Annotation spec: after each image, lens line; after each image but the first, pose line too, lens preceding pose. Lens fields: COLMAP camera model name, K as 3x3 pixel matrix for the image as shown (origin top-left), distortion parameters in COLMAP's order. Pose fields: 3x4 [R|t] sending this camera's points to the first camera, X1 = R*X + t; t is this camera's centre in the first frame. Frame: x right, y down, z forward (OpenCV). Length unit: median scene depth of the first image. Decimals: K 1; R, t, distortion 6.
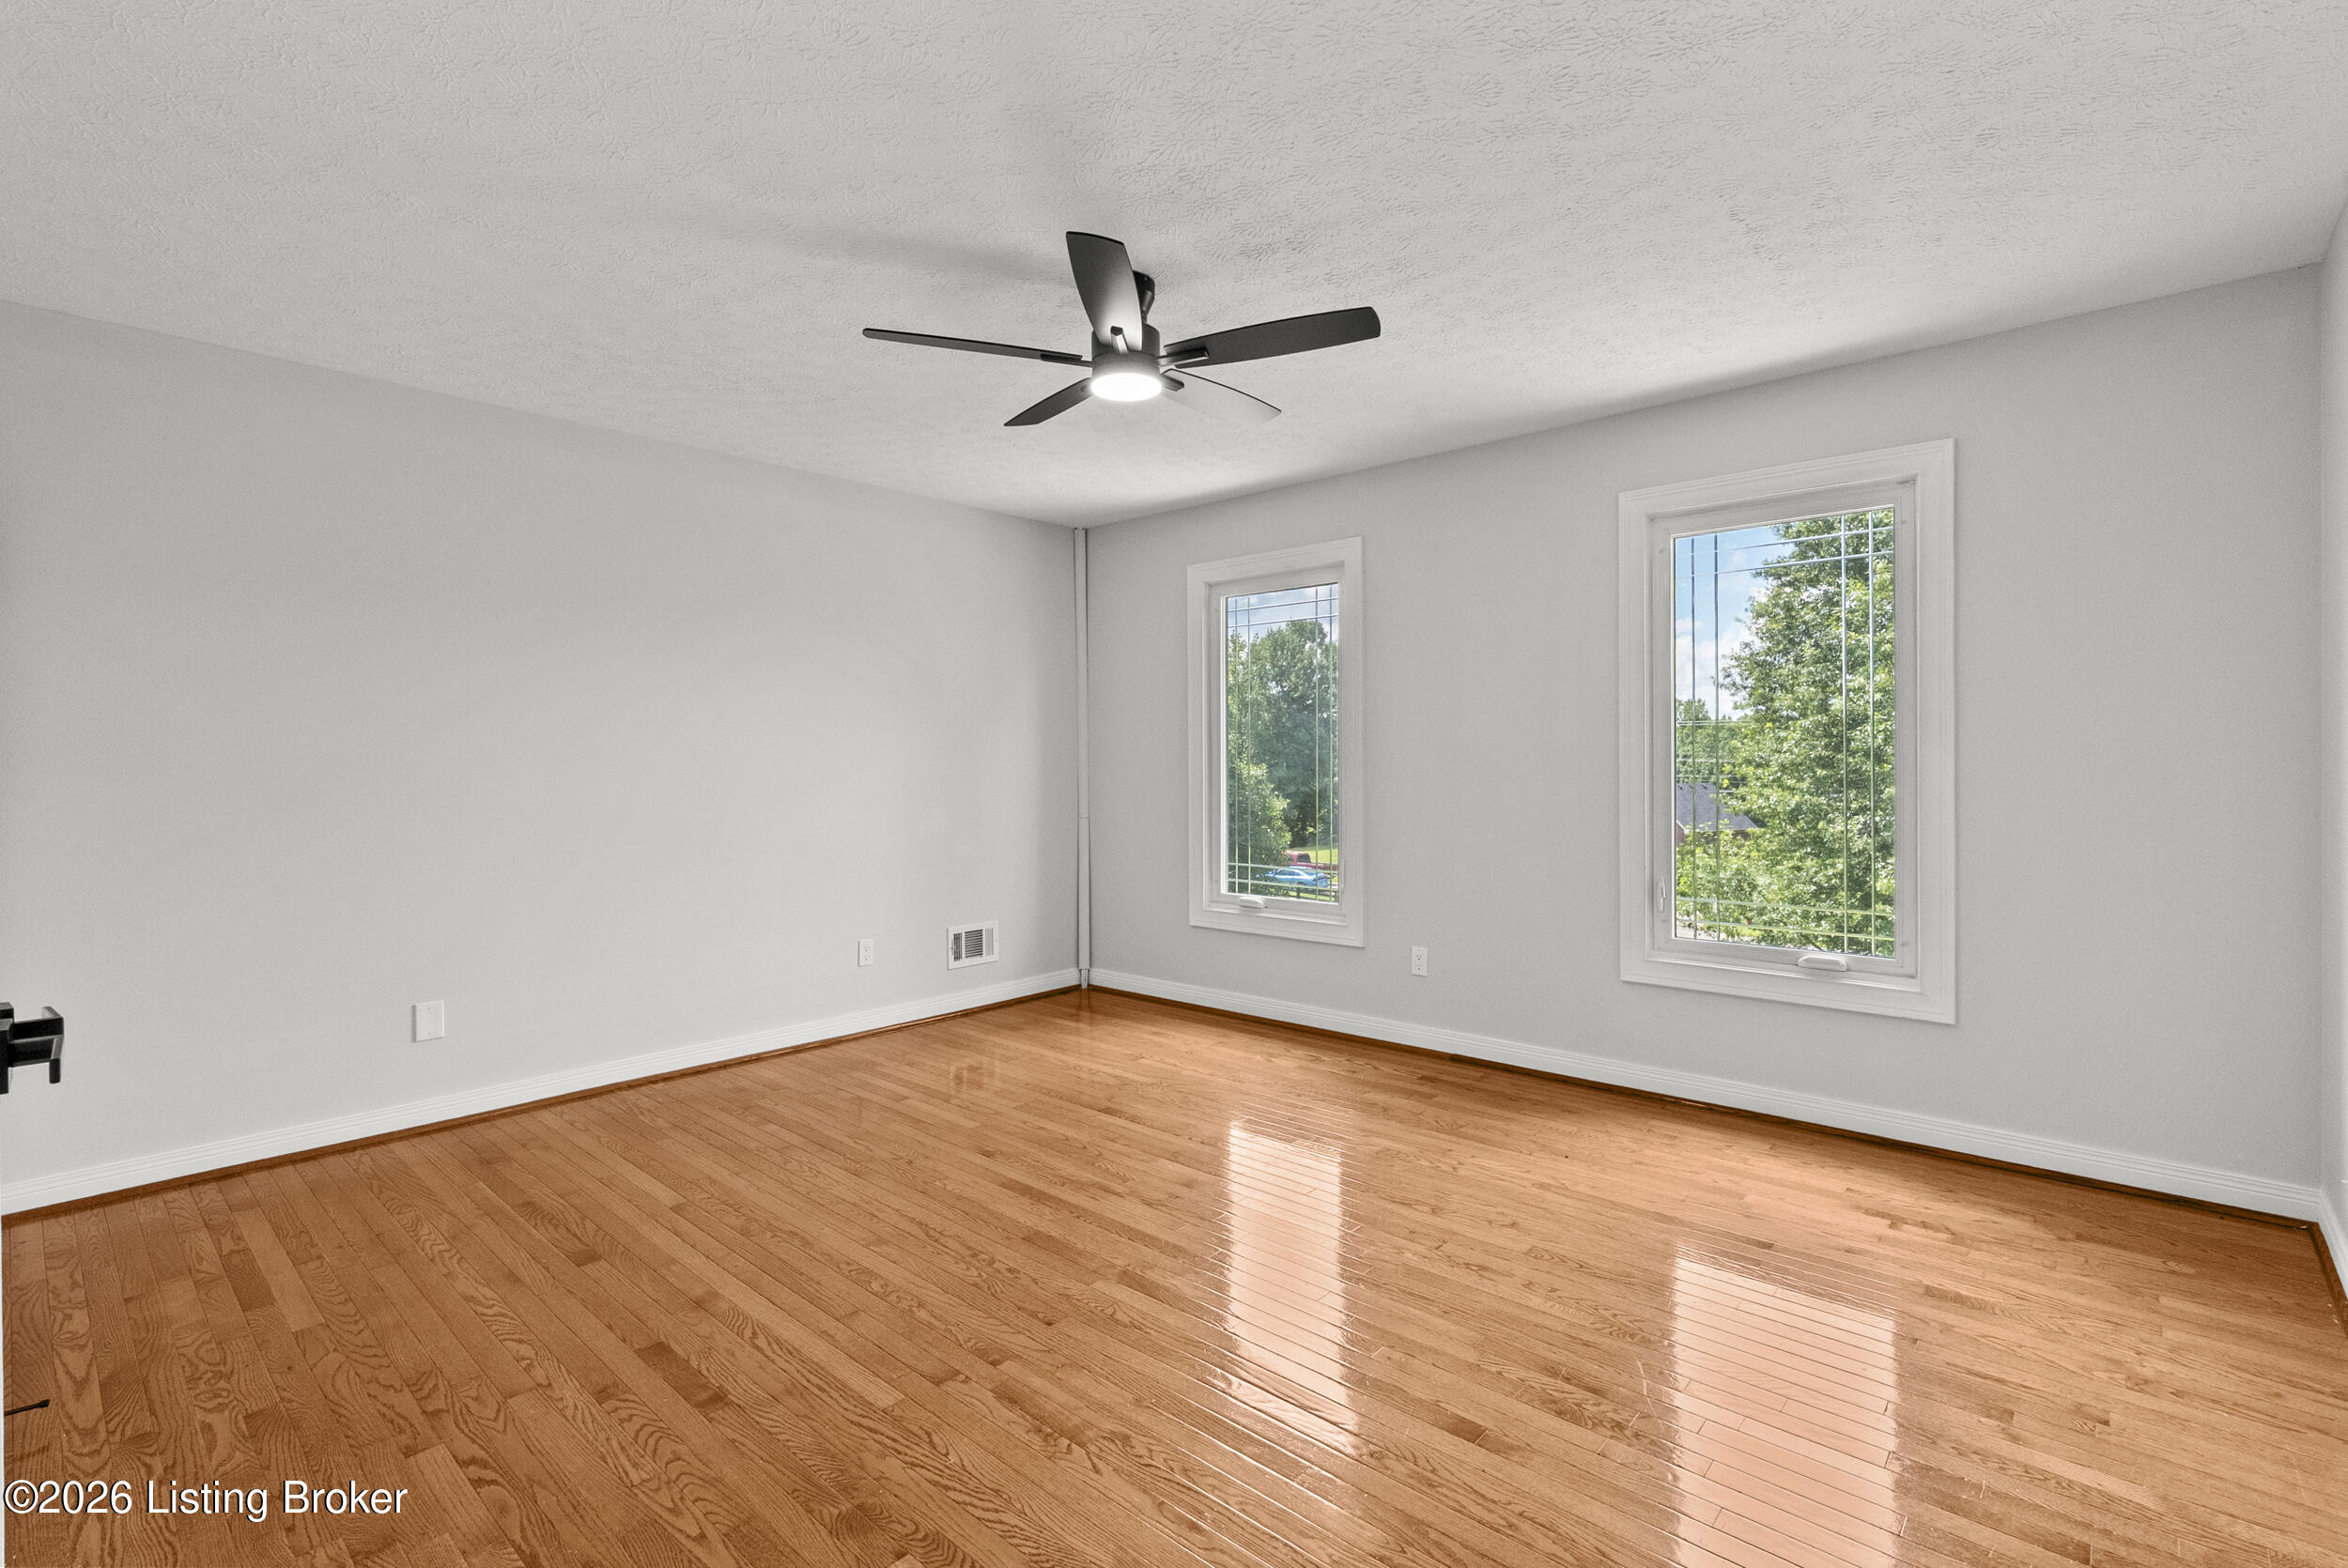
lens RADIAL K [[1068.2, 0, 1168.5], [0, 1068.2, 772.1], [0, 0, 1]] dist [-0.003314, 0.000652]
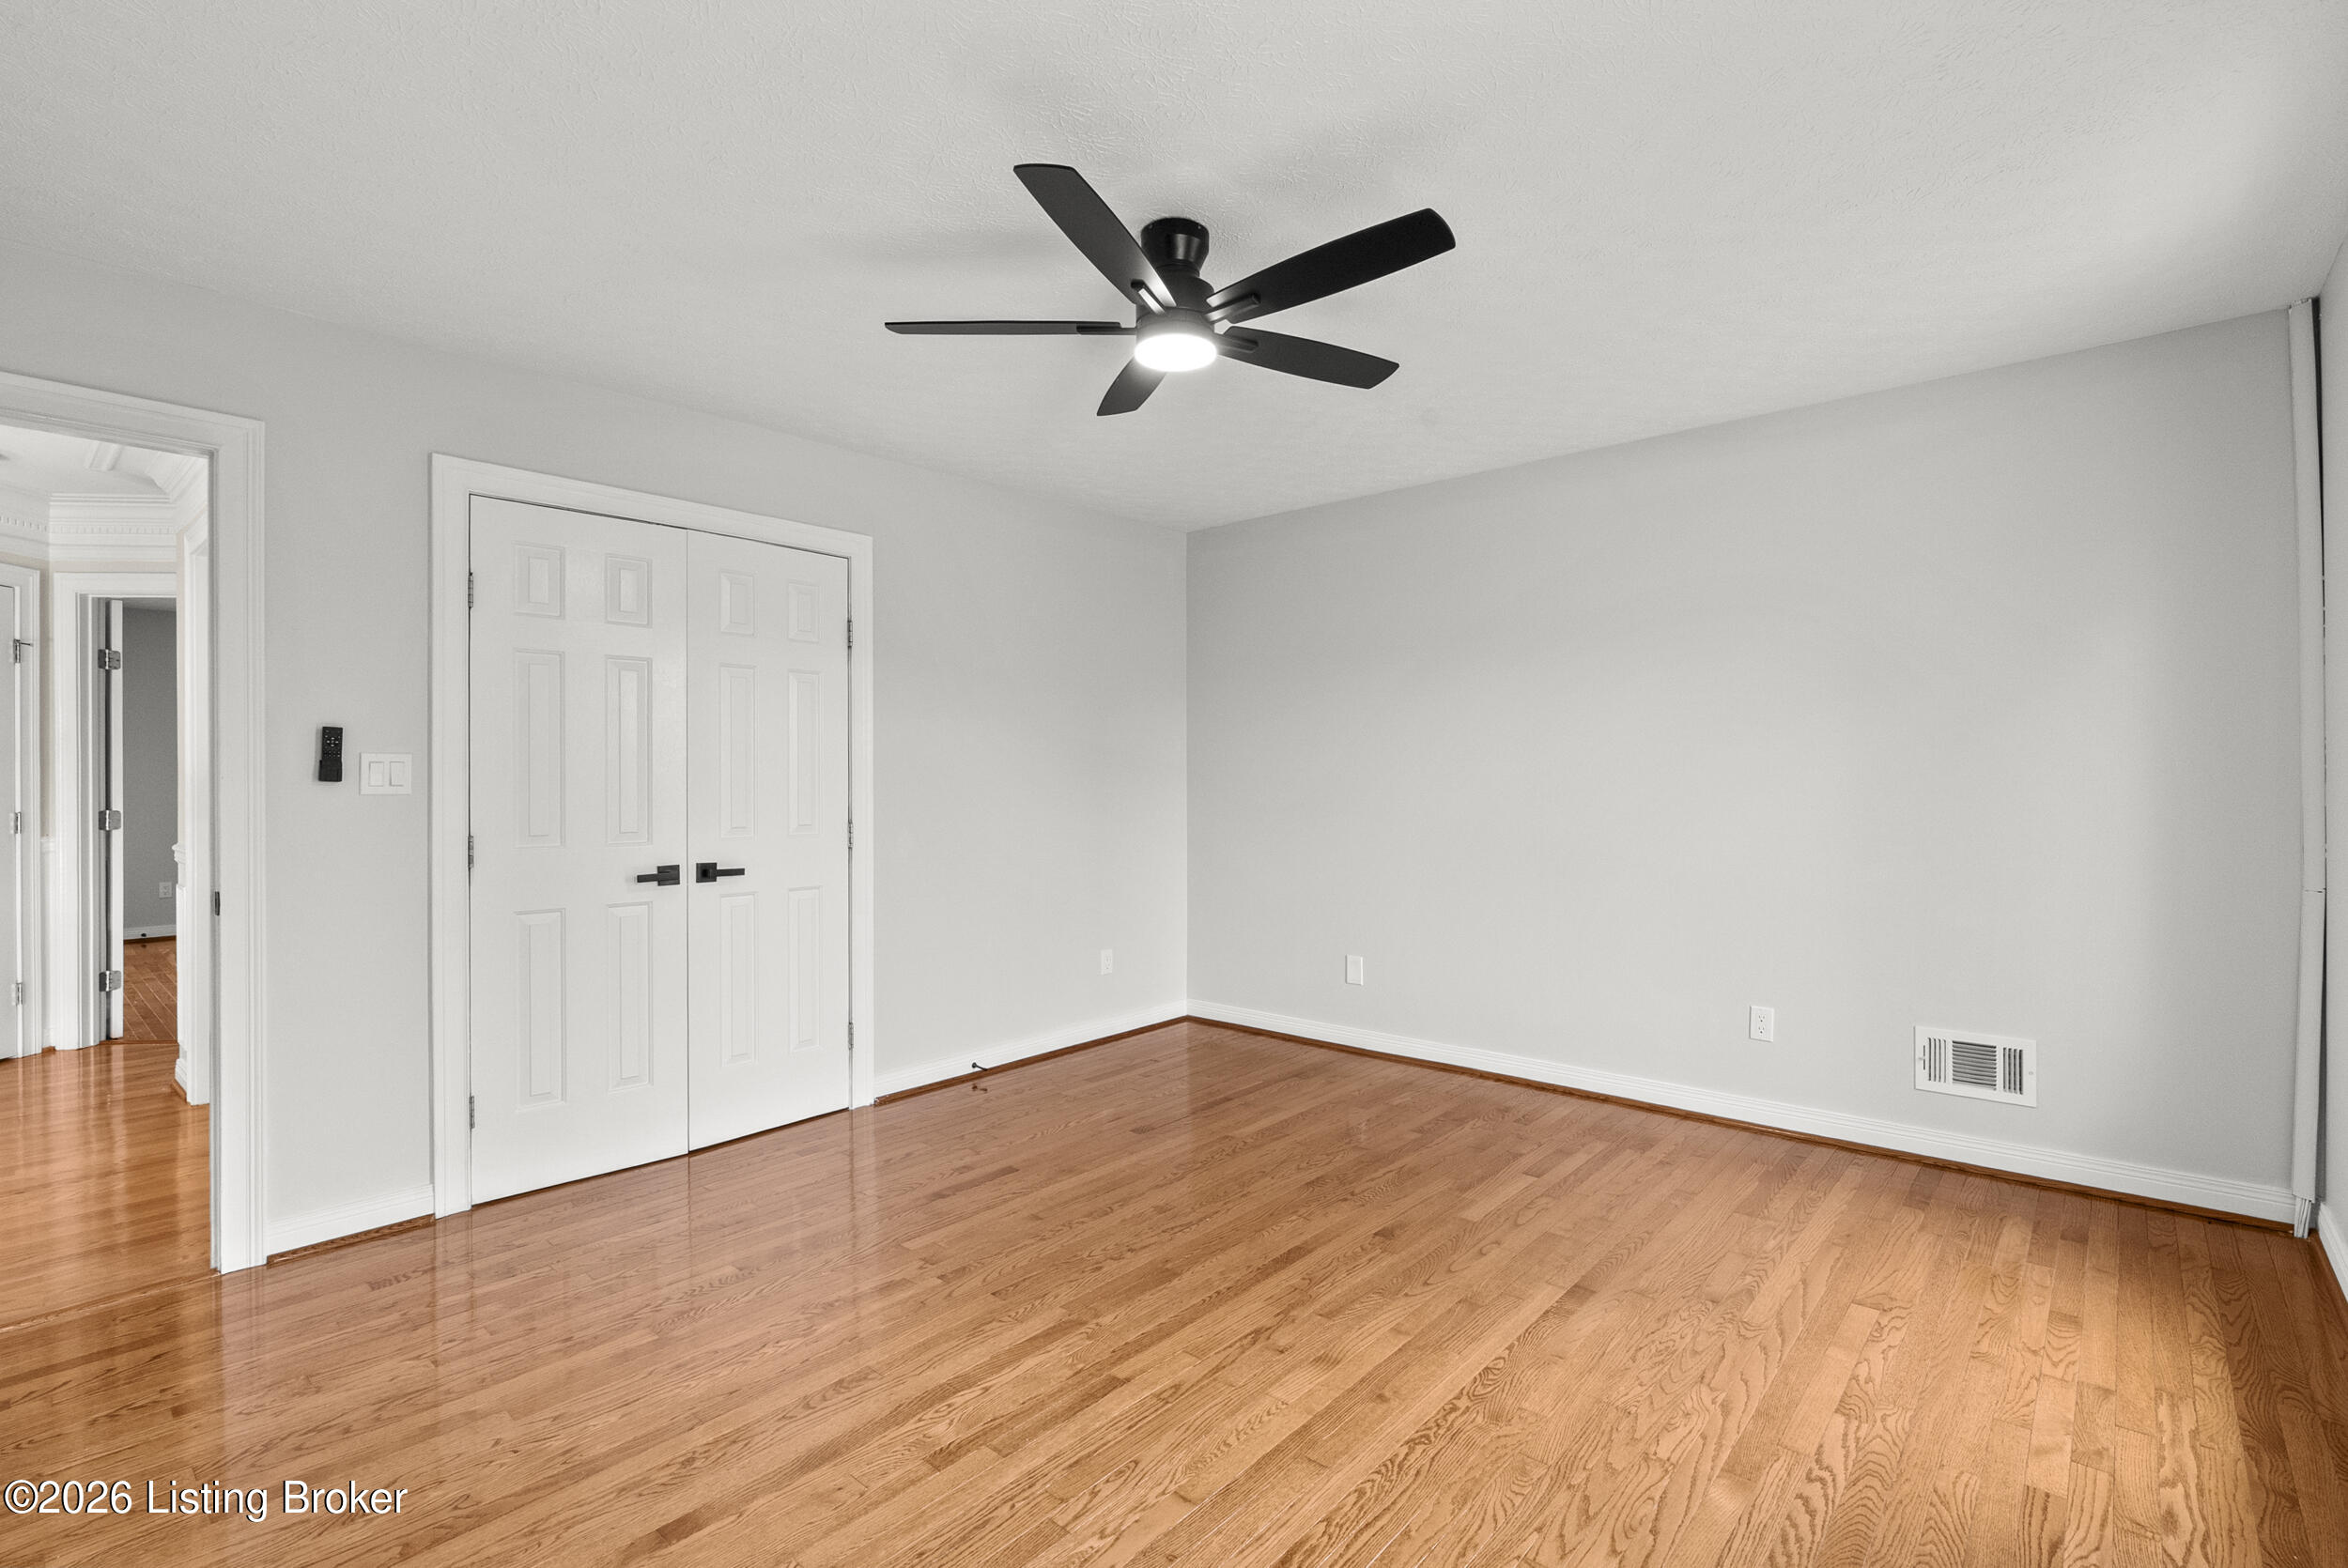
lens RADIAL K [[1068.2, 0, 1168.5], [0, 1068.2, 772.1], [0, 0, 1]] dist [-0.003314, 0.000652]
pose [[0.006346, -0.000374, -0.999980, 0.672161], [-0.003895, 0.999992, -0.000399, -0.011730], [0.999972, 0.003897, 0.006345, 0.799665]]
